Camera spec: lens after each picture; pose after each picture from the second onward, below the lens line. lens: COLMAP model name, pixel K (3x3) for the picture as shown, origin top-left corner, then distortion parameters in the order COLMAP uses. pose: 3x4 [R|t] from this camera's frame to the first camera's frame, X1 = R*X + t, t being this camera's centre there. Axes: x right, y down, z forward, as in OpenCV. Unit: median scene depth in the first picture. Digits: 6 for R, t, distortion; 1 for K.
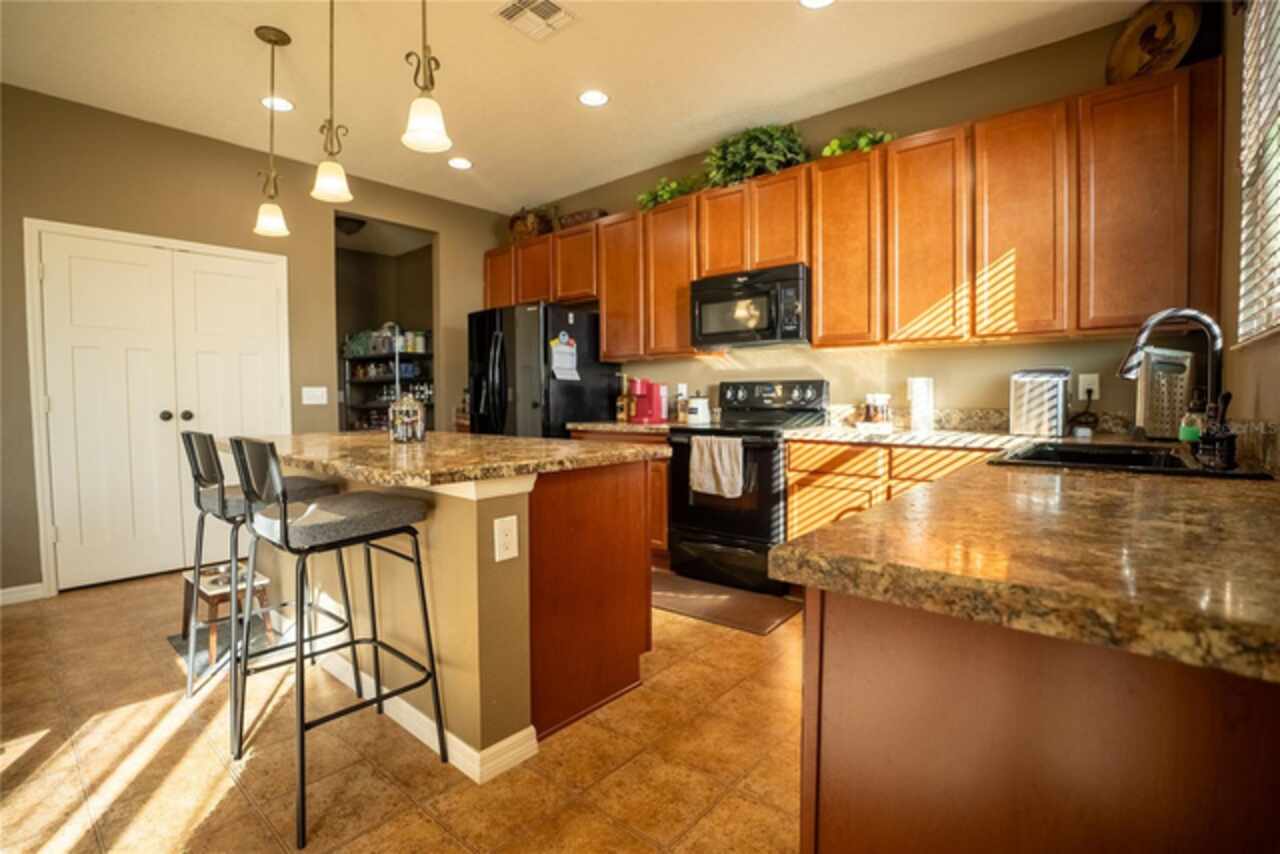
lens RADIAL K [[592.8, 0, 640.0], [0, 592.8, 424.9], [0, 0, 1]] dist [-0.064416, 0.013926]
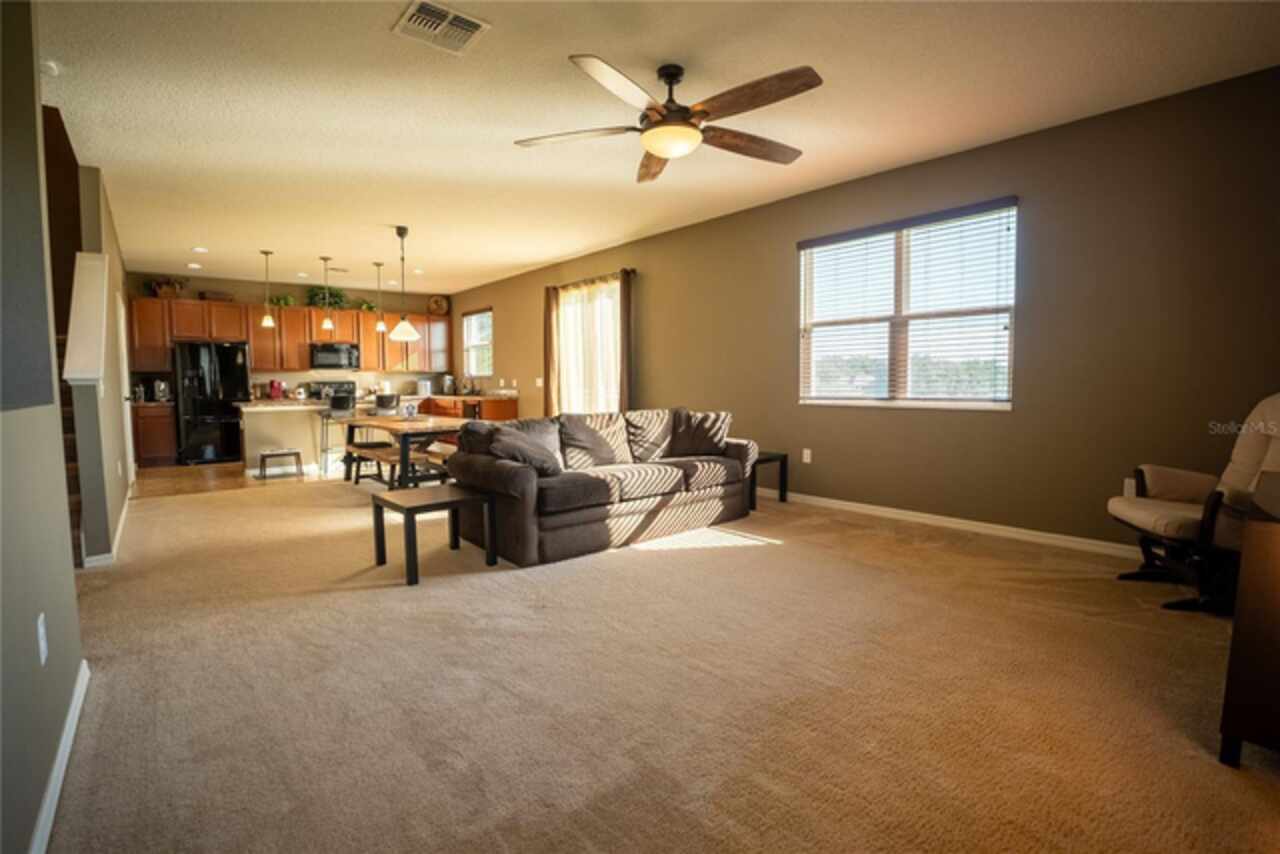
lens RADIAL K [[592.8, 0, 640.1], [0, 592.8, 425.1], [0, 0, 1]] dist [-0.064416, 0.013926]
pose [[0.159266, -0.057653, 0.985551, -2.312203], [0.051978, 0.997398, 0.049947, 0.071195], [-0.985866, 0.043272, 0.161848, -0.874150]]
